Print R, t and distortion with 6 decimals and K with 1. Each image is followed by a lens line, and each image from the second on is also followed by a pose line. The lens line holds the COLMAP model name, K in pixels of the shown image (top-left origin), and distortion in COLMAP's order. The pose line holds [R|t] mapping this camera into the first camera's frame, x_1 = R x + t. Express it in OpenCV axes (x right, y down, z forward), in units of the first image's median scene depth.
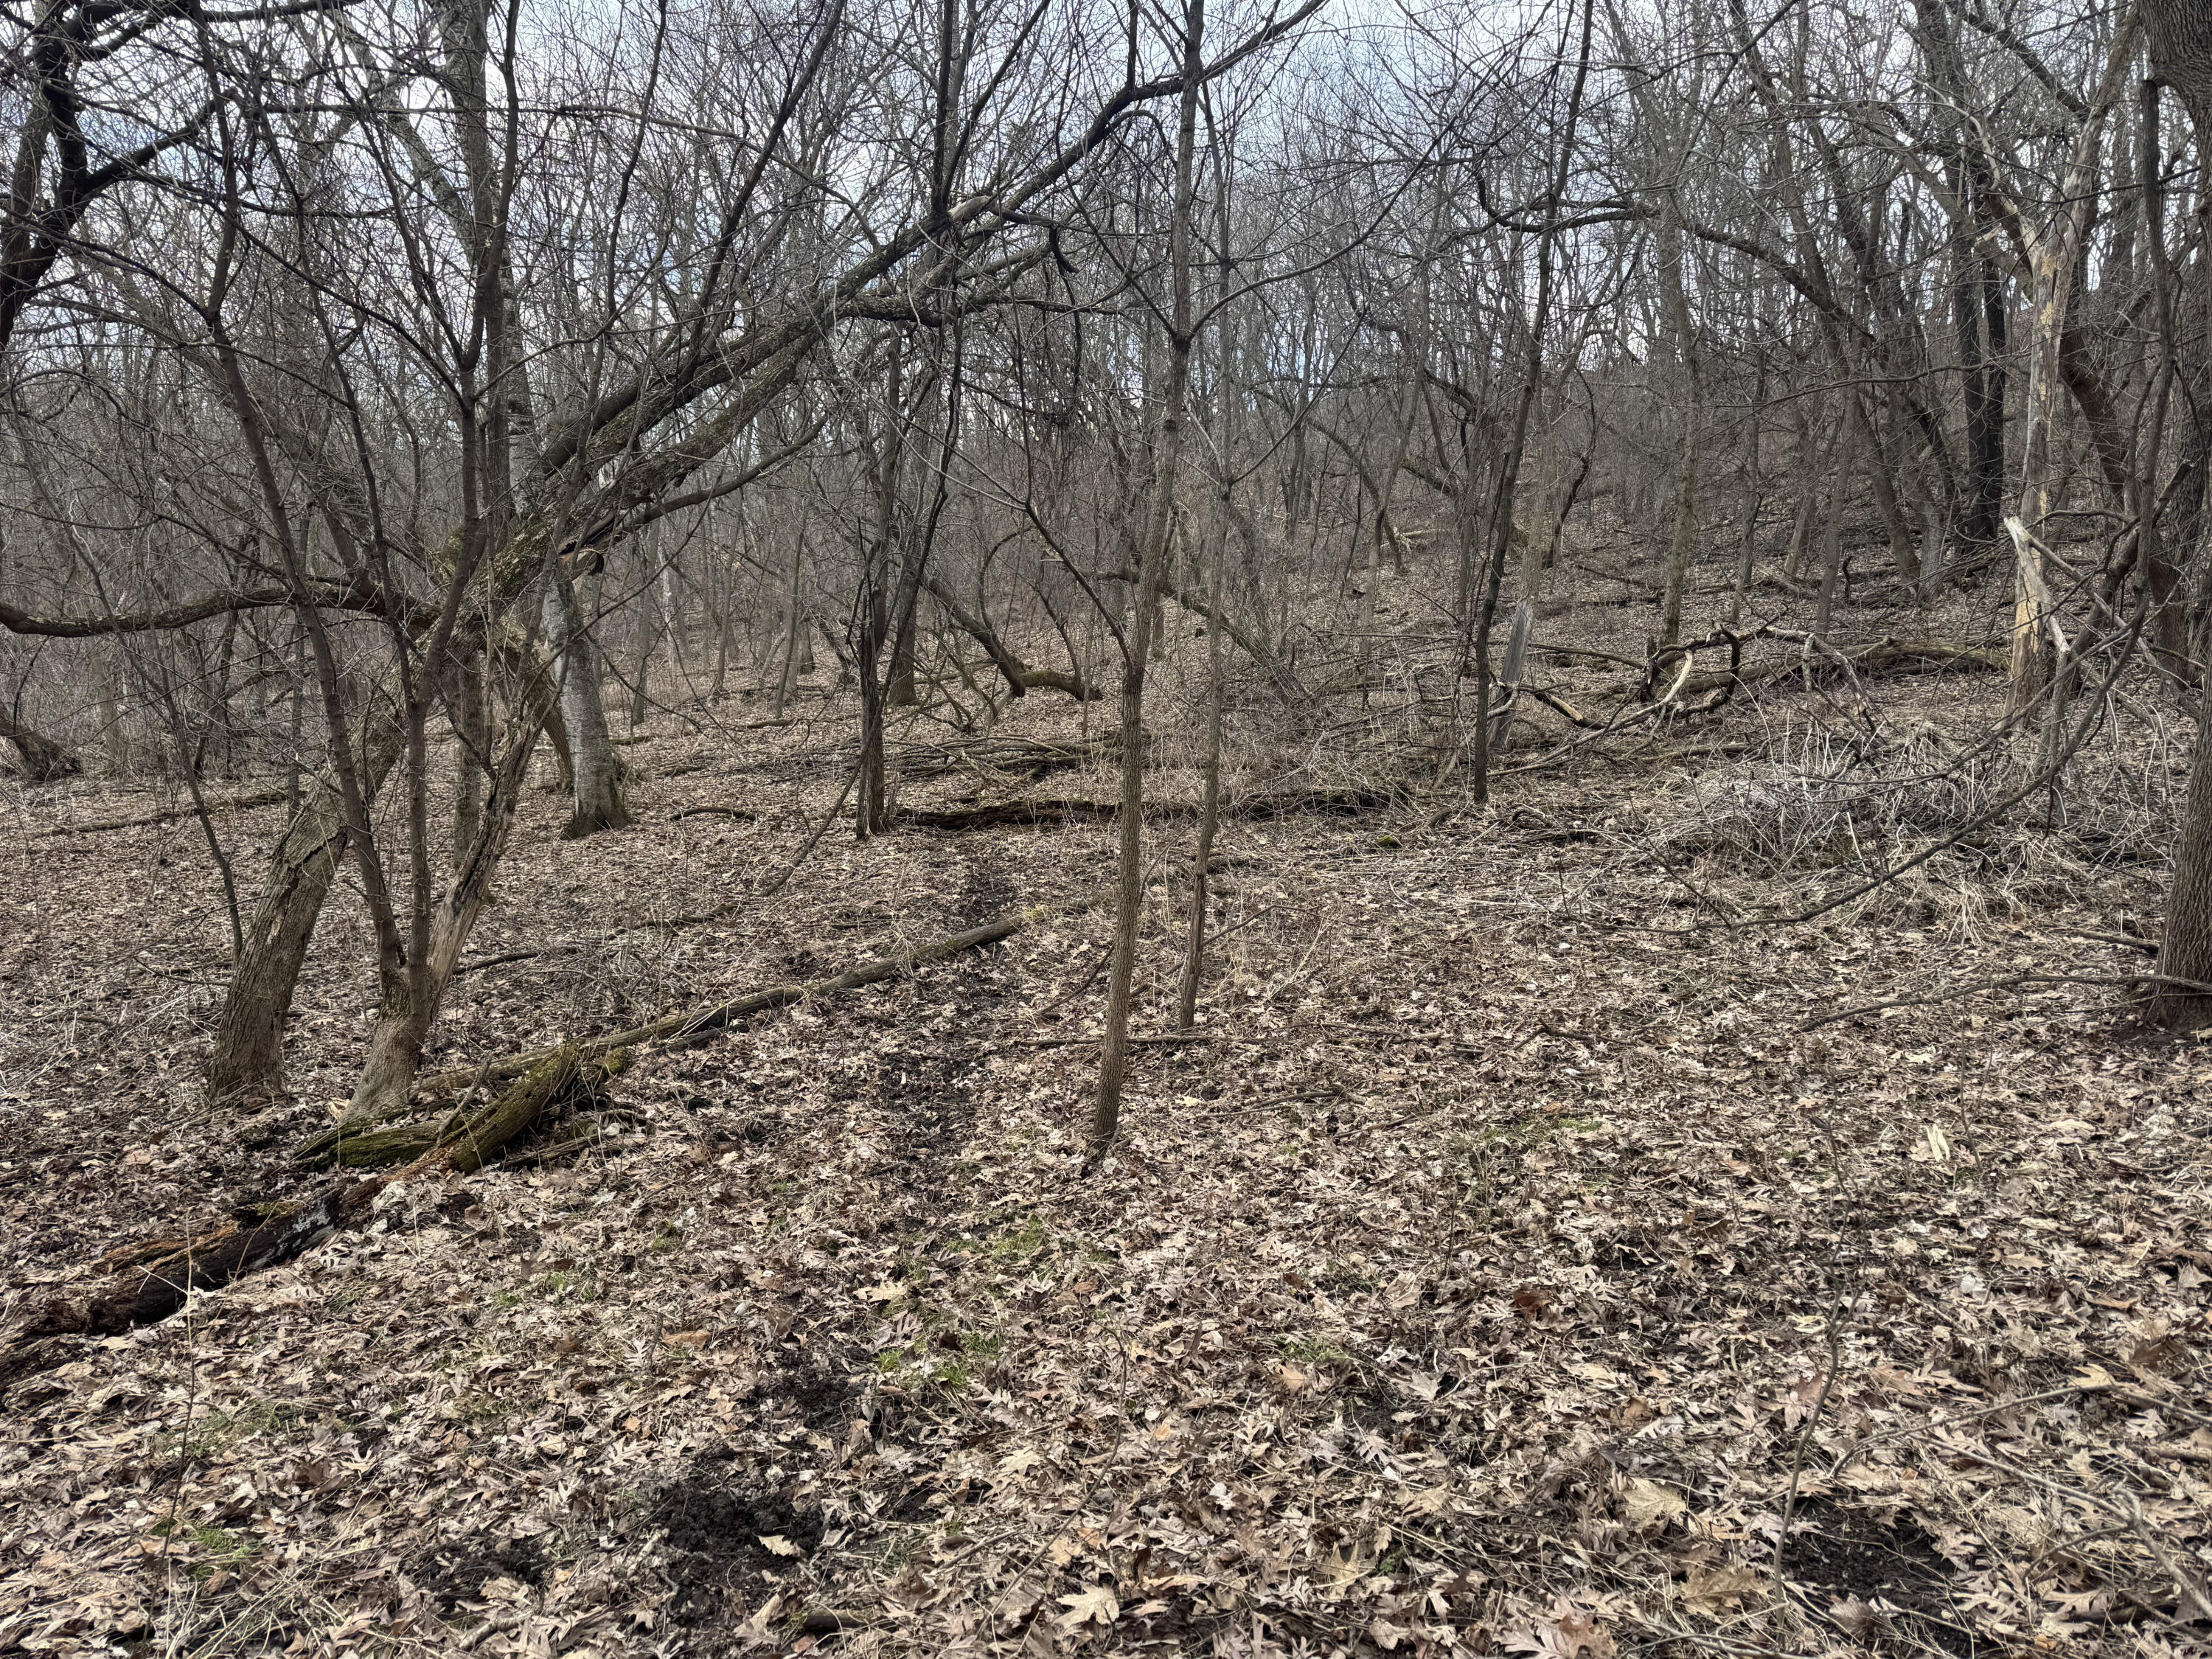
lens RADIAL K [[1528.1, 0, 1082.6], [0, 1528.1, 857.3], [0, 0, 1]] dist [0.098013, -0.120662]
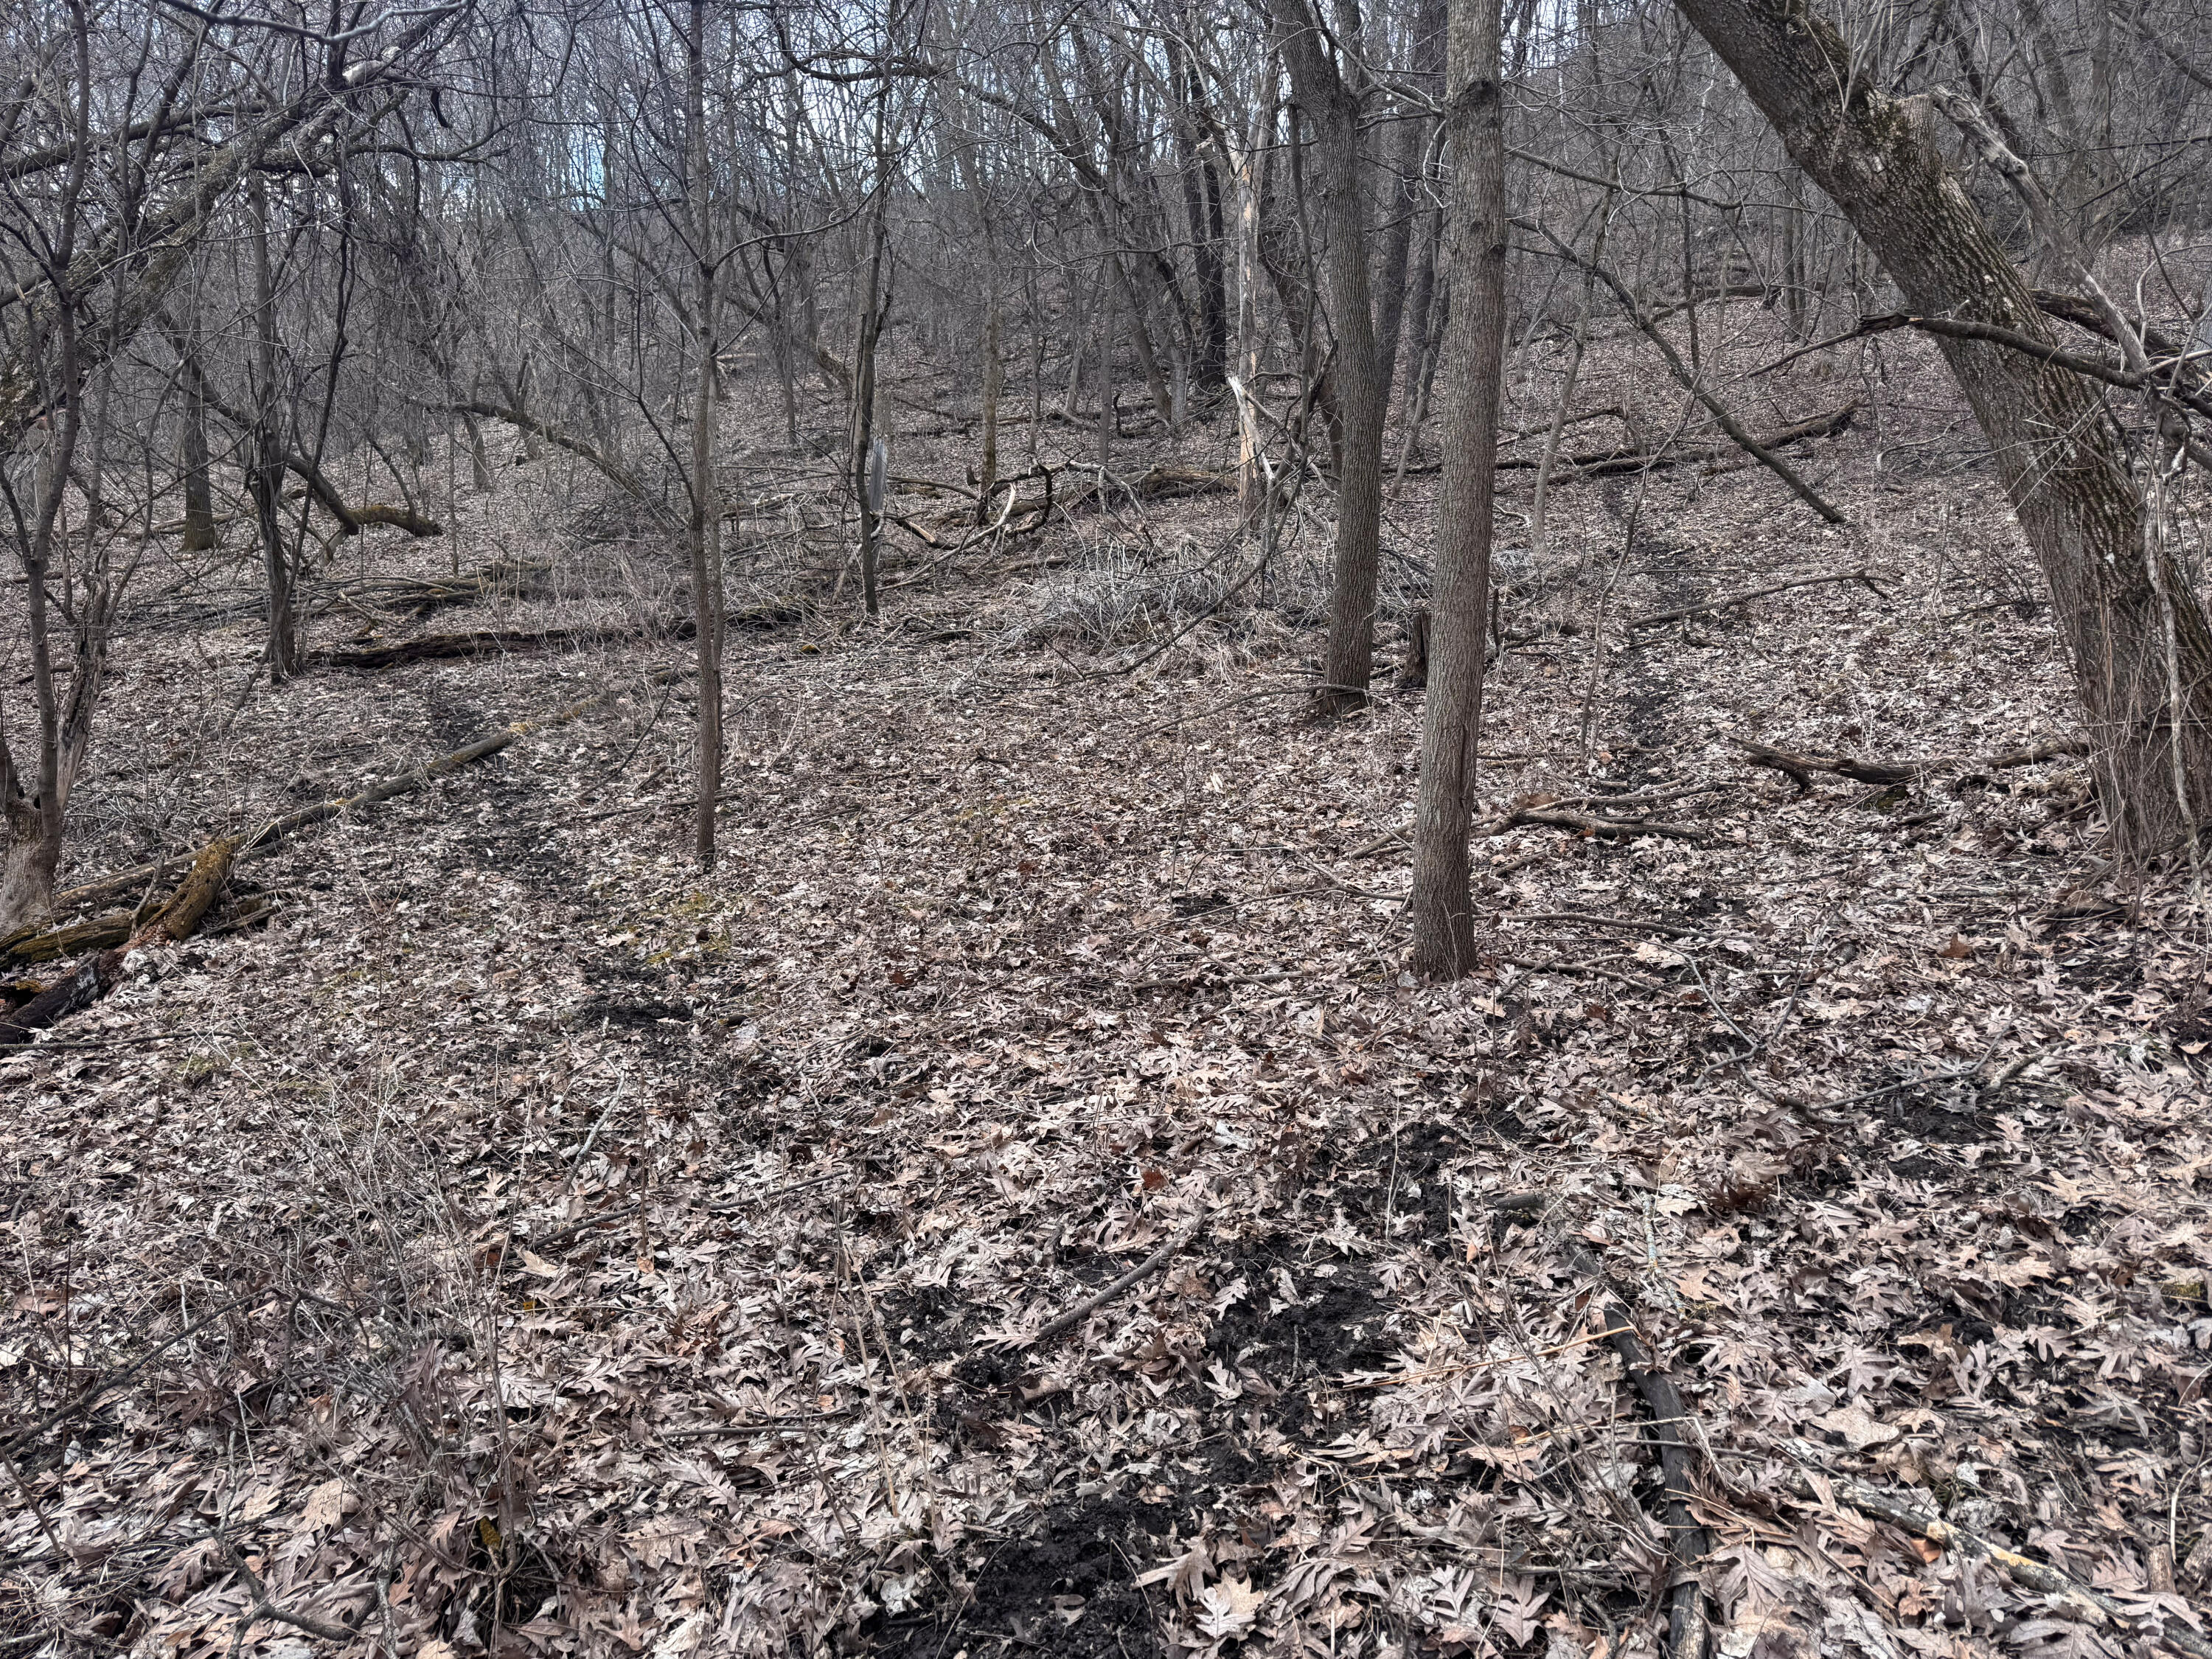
lens RADIAL K [[1642.7, 0, 1049.1], [0, 1642.7, 838.3], [0, 0, 1]] dist [0.187478, -0.333412]
pose [[0.912664, -0.109929, 0.393650, -0.173569], [0.076977, 0.992146, 0.098594, 0.026289], [-0.401396, -0.059681, 0.913958, -0.300303]]
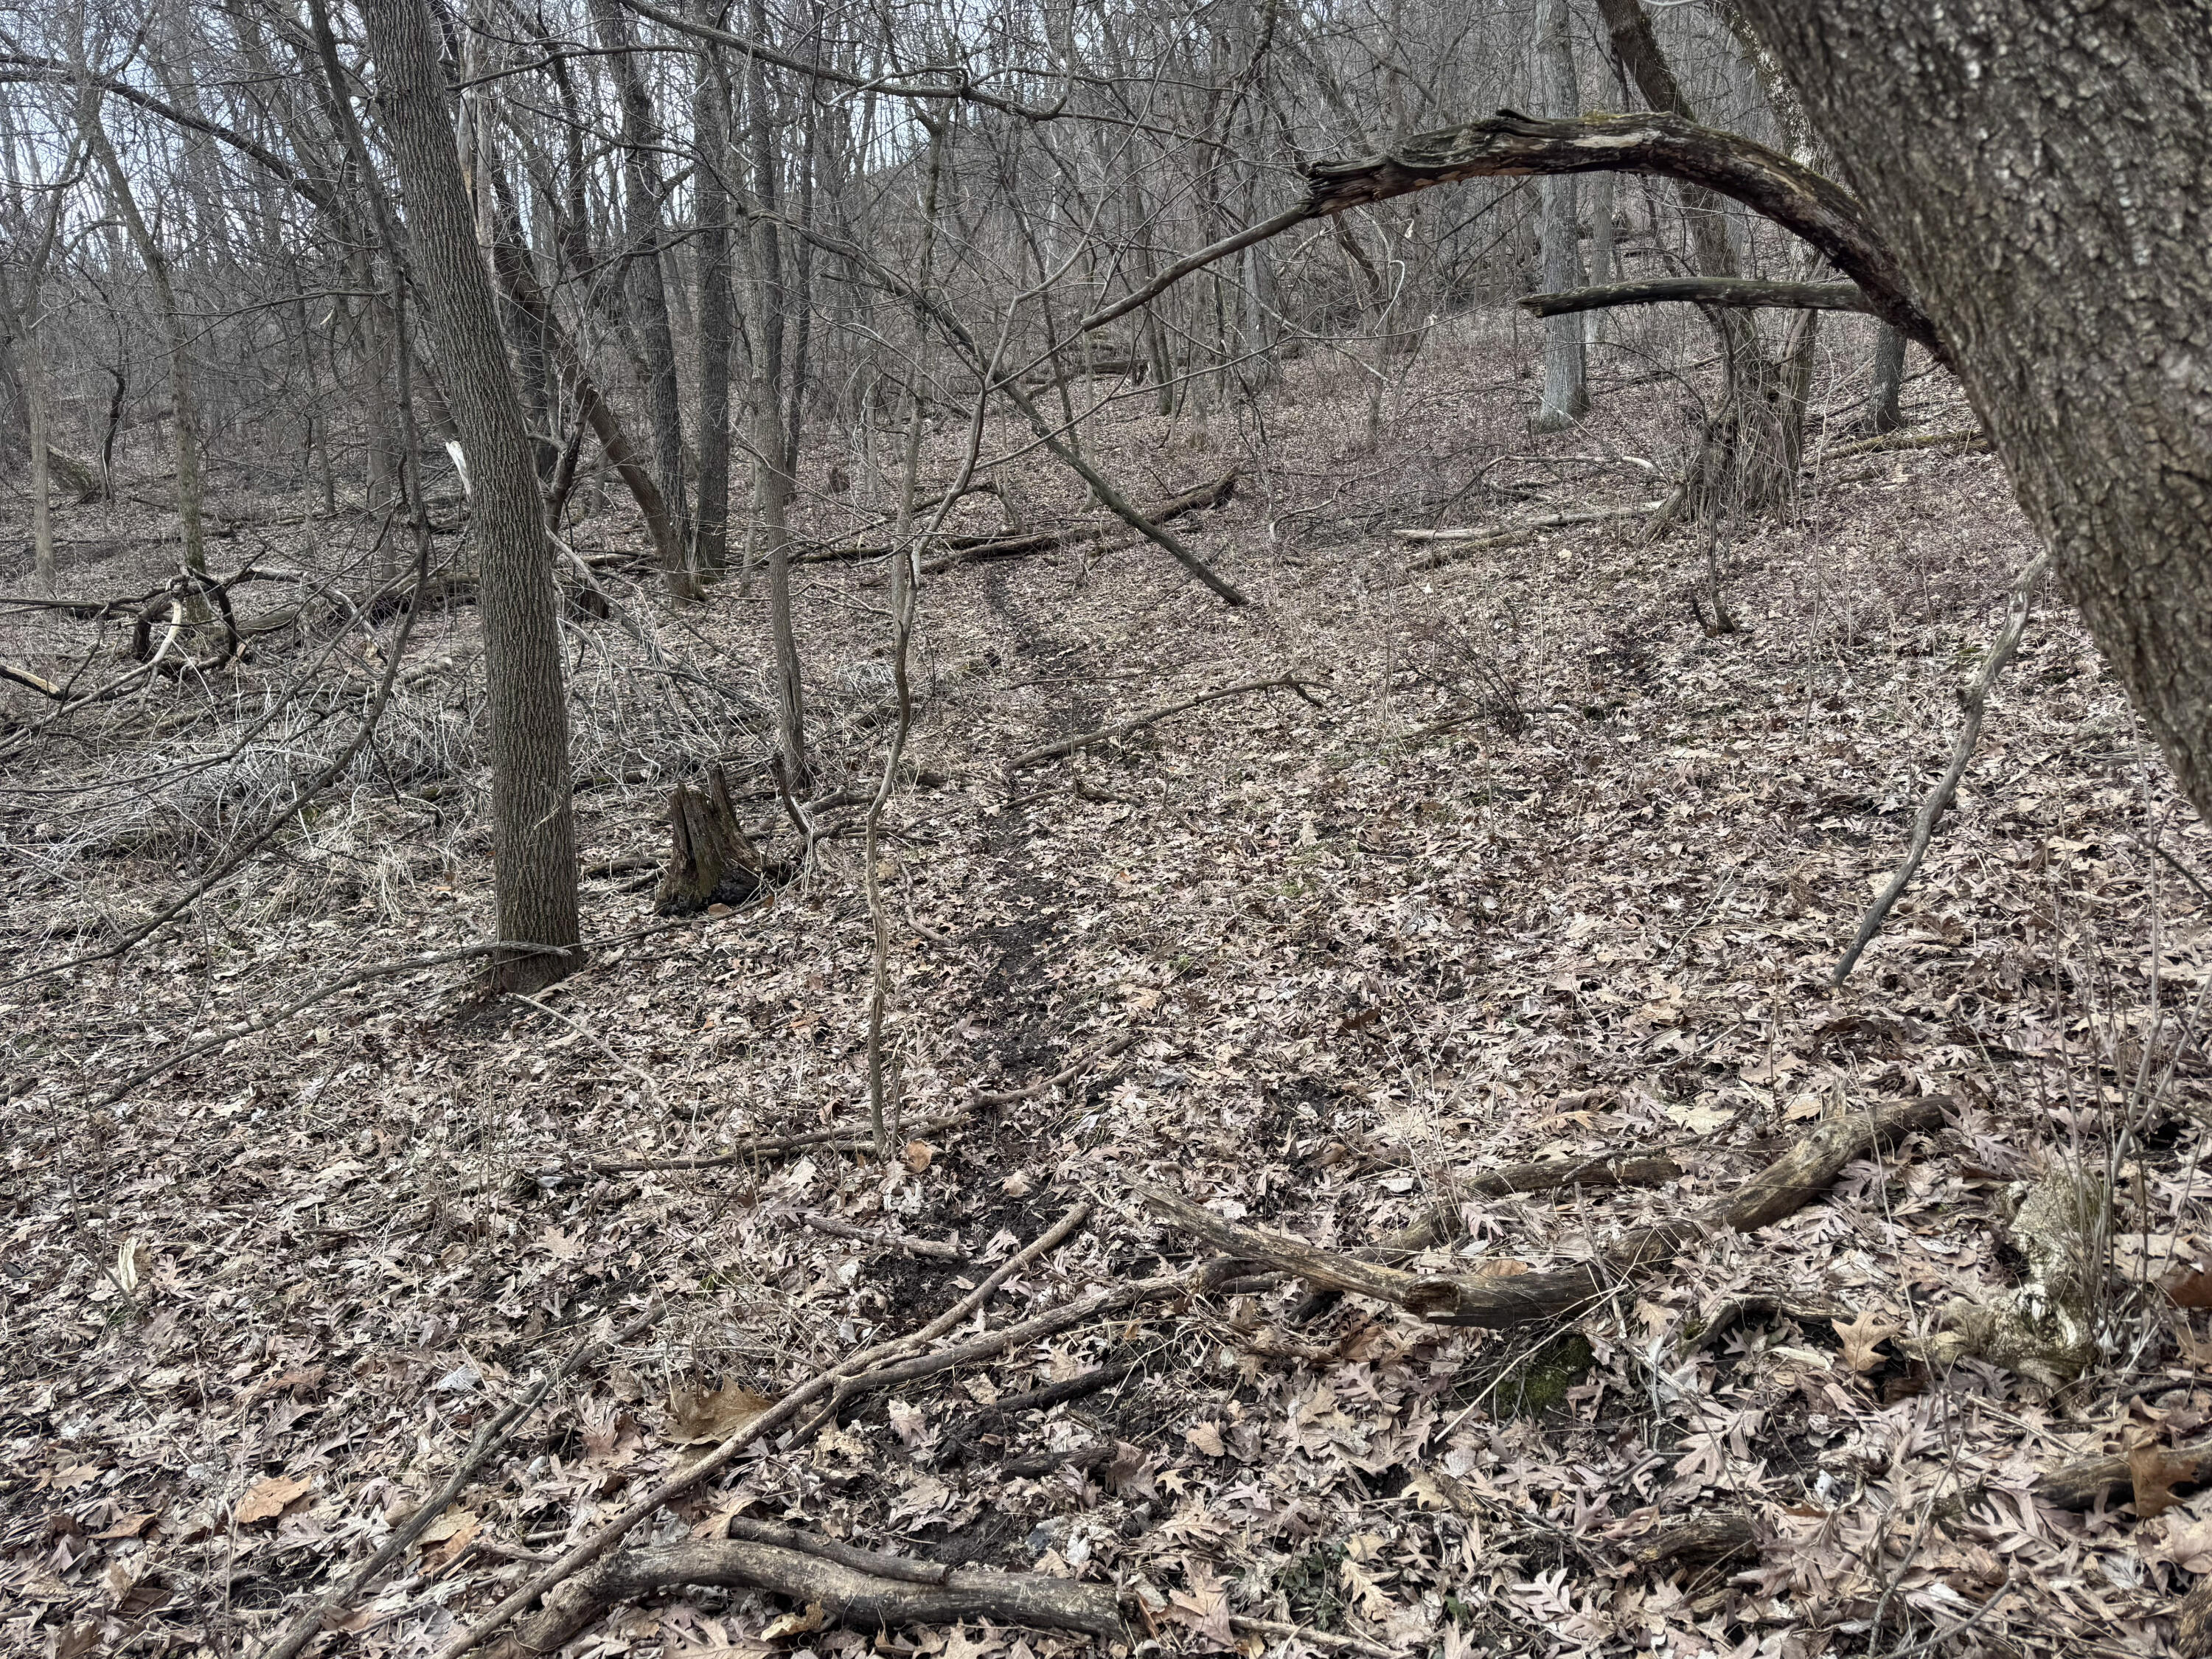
lens RADIAL K [[1528.1, 0, 1082.6], [0, 1528.1, 857.3], [0, 0, 1]] dist [0.098013, -0.120662]
pose [[0.717905, -0.192412, 0.669021, 0.207570], [0.160393, 0.980905, 0.109998, -0.011528], [-0.677411, 0.028338, 0.735058, 0.055582]]
